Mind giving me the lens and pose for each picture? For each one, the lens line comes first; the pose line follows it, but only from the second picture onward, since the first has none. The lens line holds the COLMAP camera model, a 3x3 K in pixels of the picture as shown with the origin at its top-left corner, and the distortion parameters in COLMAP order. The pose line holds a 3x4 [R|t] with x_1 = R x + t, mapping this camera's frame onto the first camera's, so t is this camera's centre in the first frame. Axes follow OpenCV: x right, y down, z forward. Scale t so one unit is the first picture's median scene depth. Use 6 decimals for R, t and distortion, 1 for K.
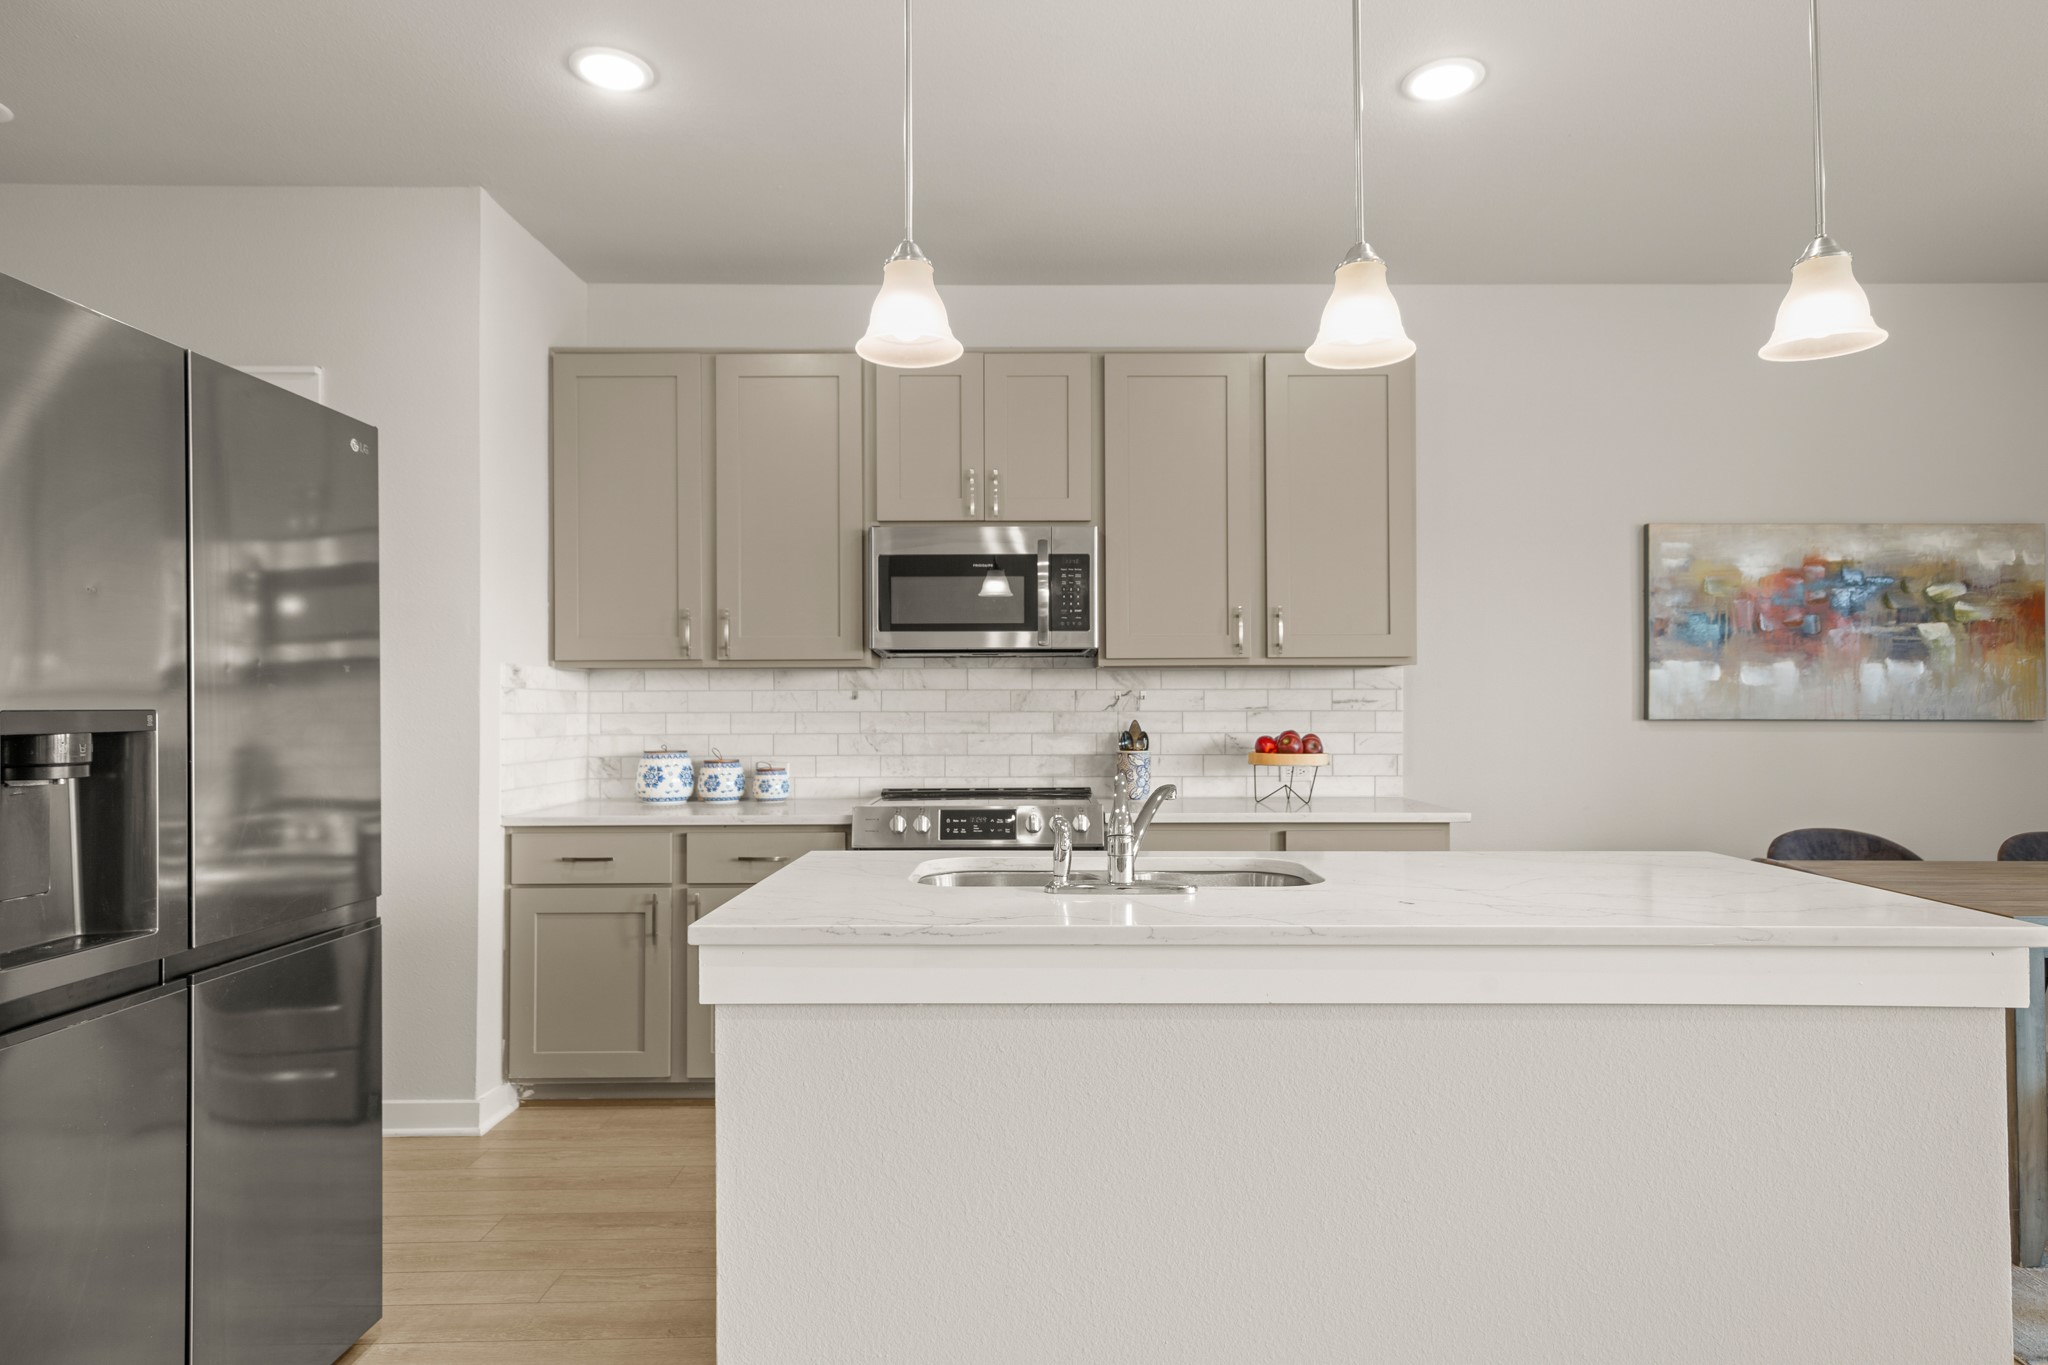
lens RADIAL K [[1203.7, 0, 1028.2], [0, 1203.7, 682.9], [0, 0, 1]] dist [-0.000913, 0.001882]
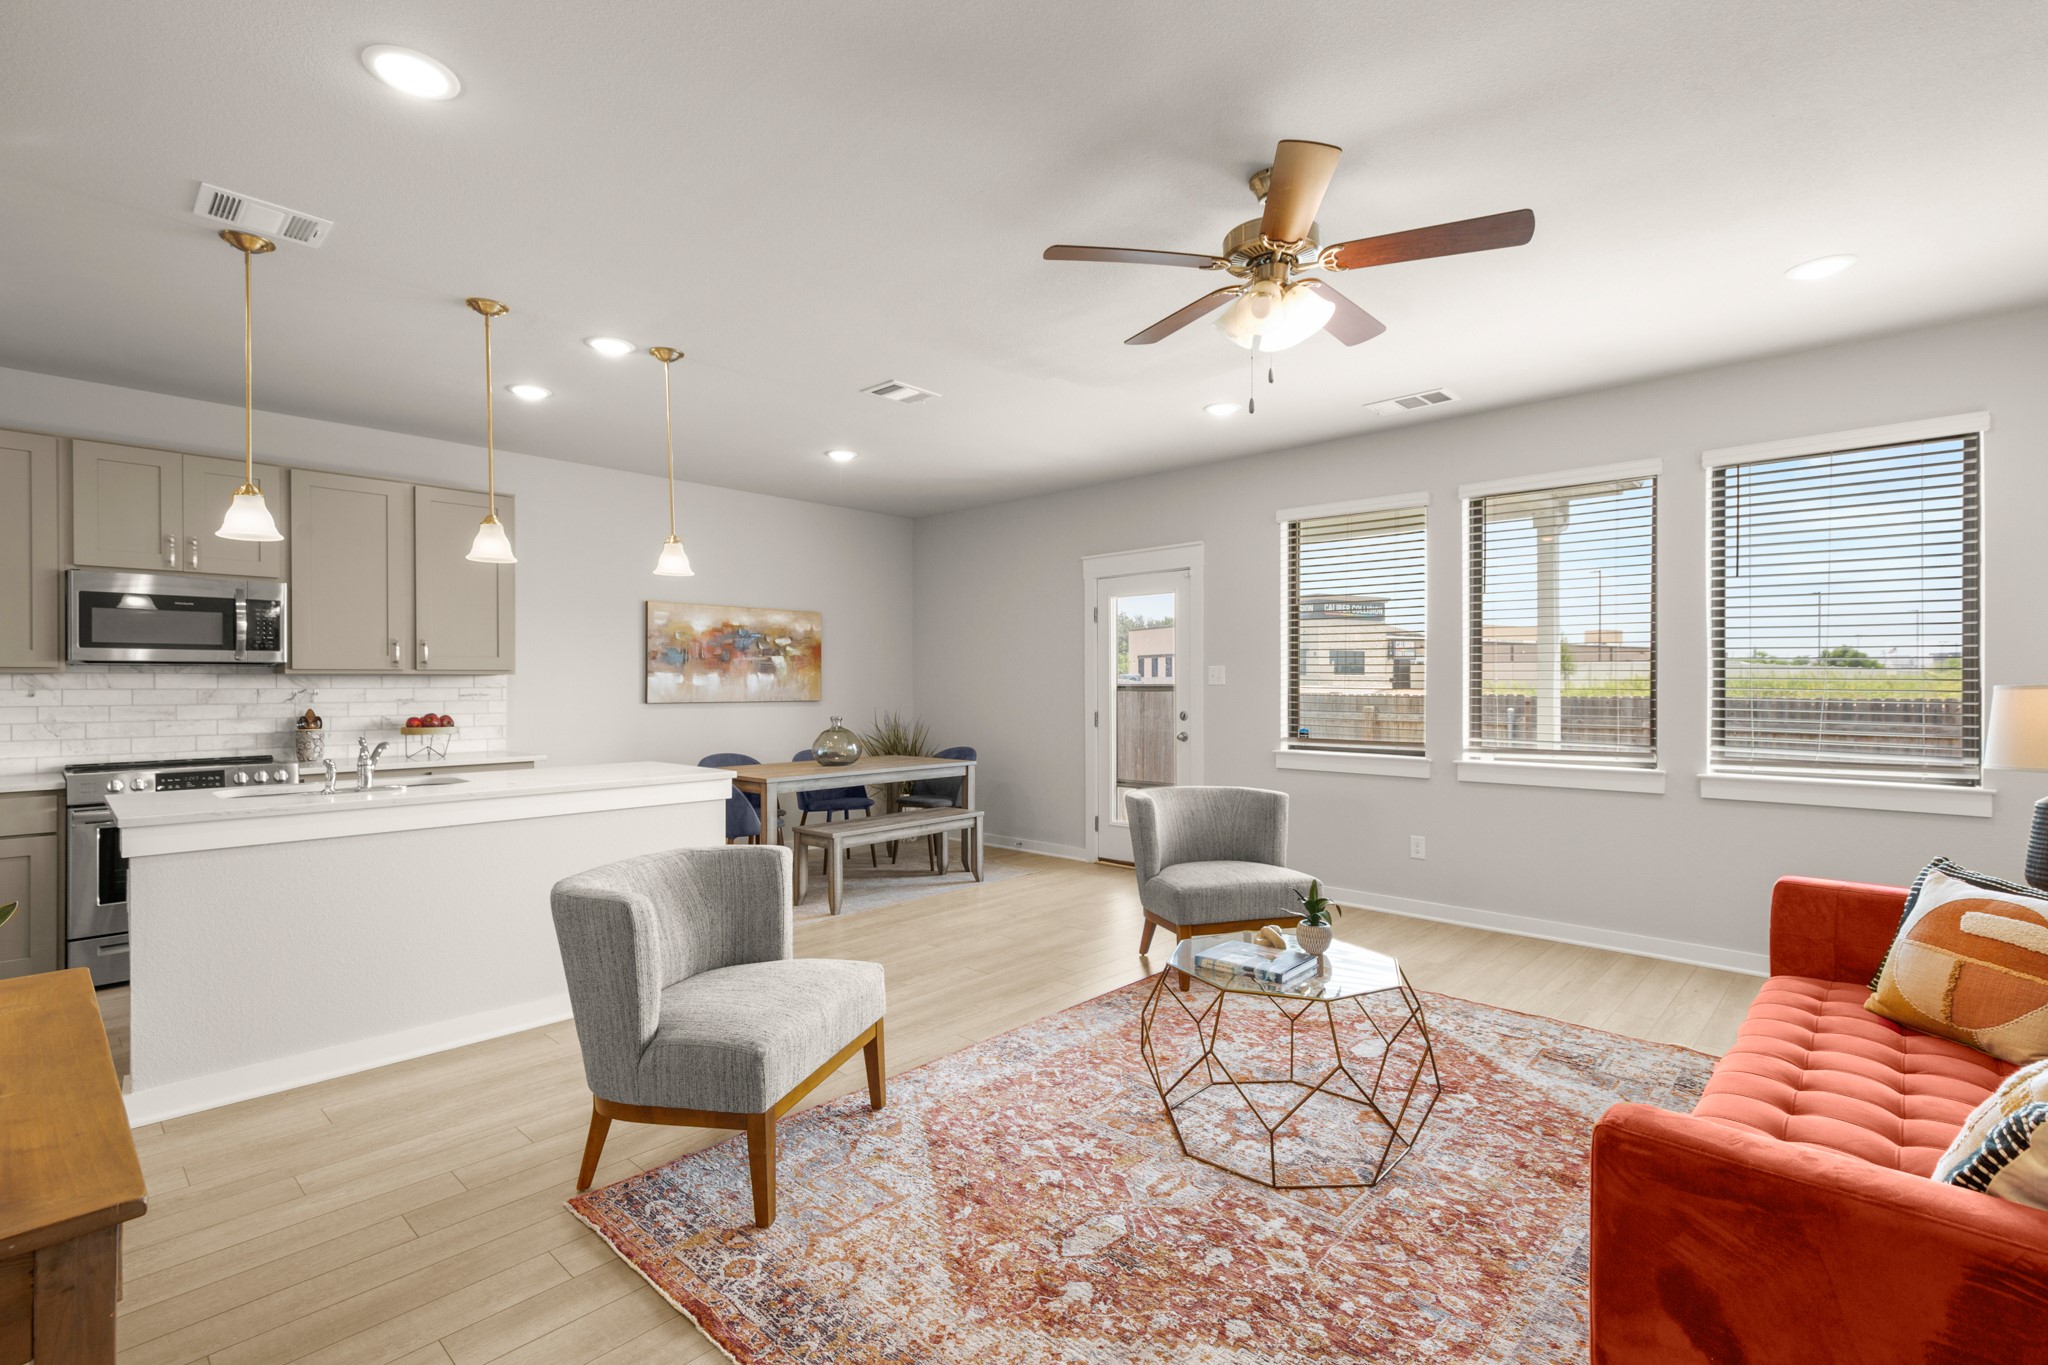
lens RADIAL K [[919.9, 0, 1037.2], [0, 919.9, 685.8], [0, 0, 1]] dist [-0.000917, 0.000709]
pose [[0.675655, -0.001847, 0.737215, -0.146424], [-0.006385, 0.999945, 0.008357, -0.013444], [-0.737190, -0.010354, 0.675606, -0.452014]]
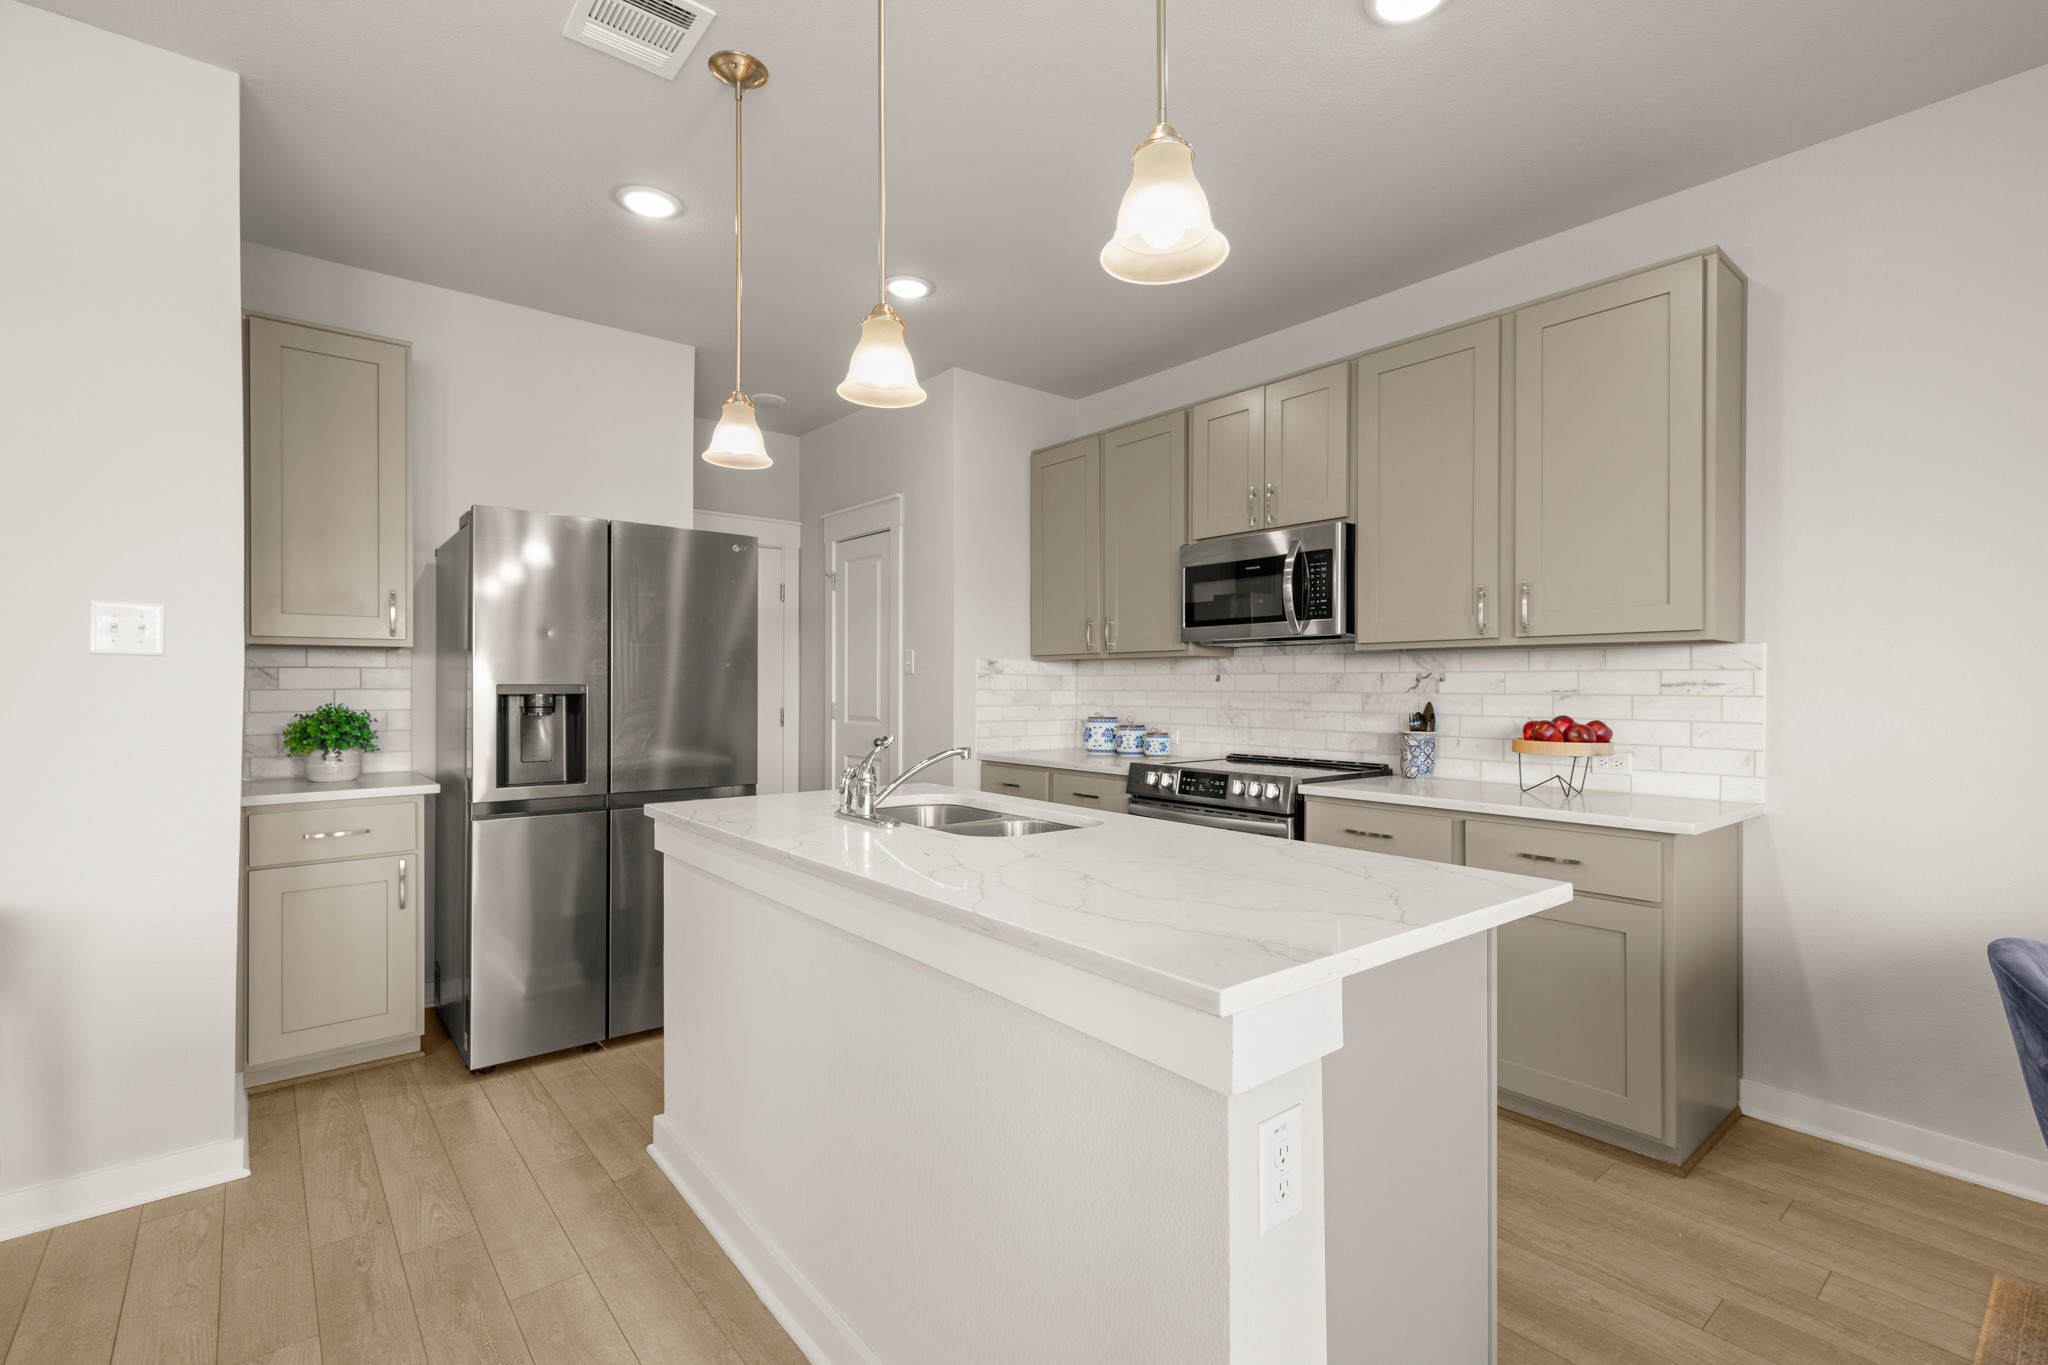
lens RADIAL K [[919.9, 0, 1022.5], [0, 919.9, 686.5], [0, 0, 1]] dist [-0.000917, 0.000709]
pose [[0.631075, 0.005419, -0.775703, 0.485440], [0.008528, 0.999867, 0.013923, 0.003952], [0.775675, -0.015402, 0.630945, 0.240441]]
